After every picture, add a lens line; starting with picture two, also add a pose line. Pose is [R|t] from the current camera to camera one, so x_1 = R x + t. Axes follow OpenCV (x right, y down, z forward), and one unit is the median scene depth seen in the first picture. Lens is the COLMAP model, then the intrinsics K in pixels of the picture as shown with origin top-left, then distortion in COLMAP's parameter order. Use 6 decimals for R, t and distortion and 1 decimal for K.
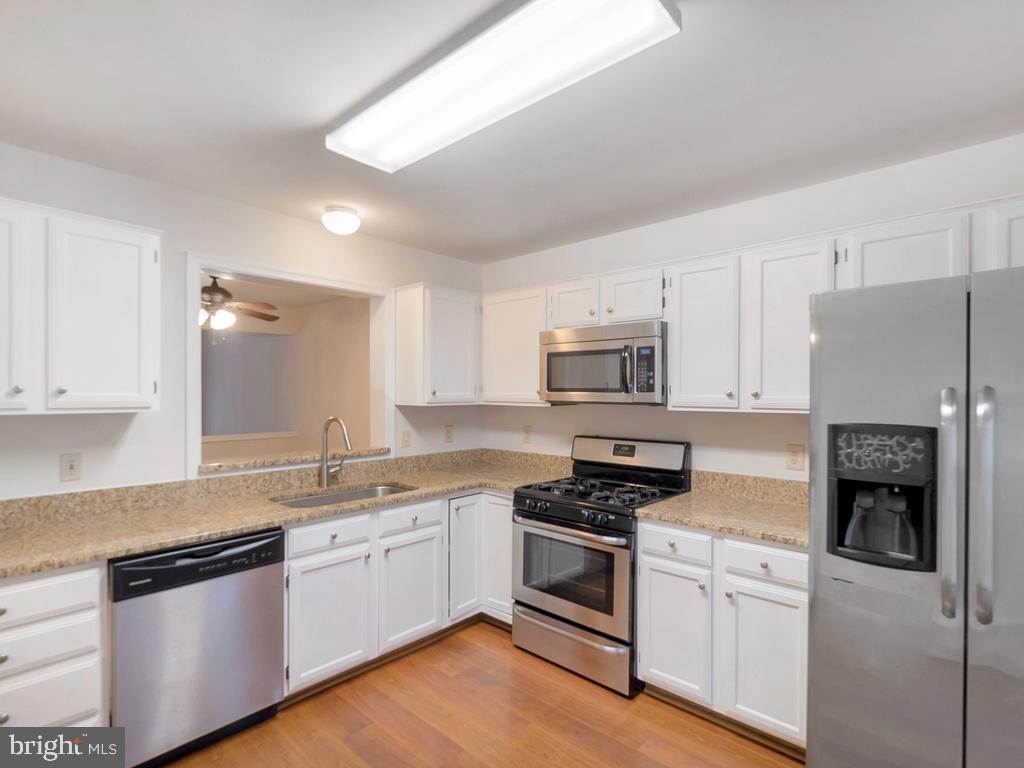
lens RADIAL K [[516.9, 0, 513.1], [0, 516.9, 388.7], [0, 0, 1]] dist [0.001010, -0.000373]
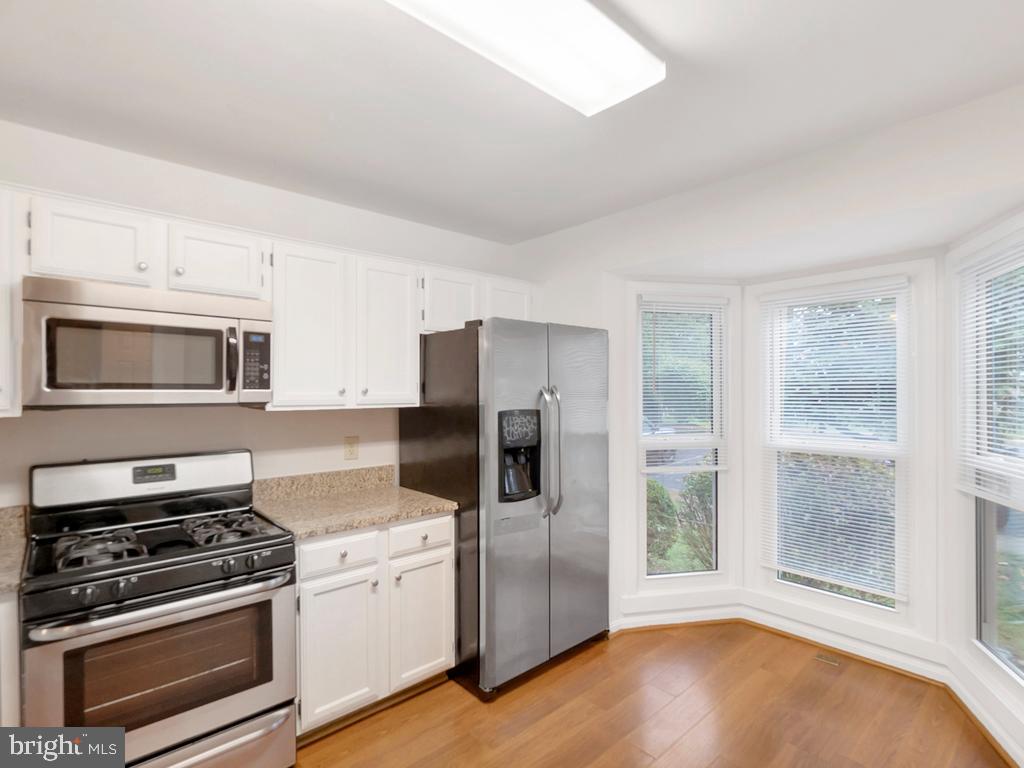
lens RADIAL K [[516.9, 0, 513.2], [0, 516.9, 387.9], [0, 0, 1]] dist [0.001010, -0.000373]
pose [[0.086629, 0.002240, 0.996238, -0.515818], [-0.003119, 0.999993, -0.001978, 0.004685], [-0.996236, -0.002936, 0.086636, 0.548196]]
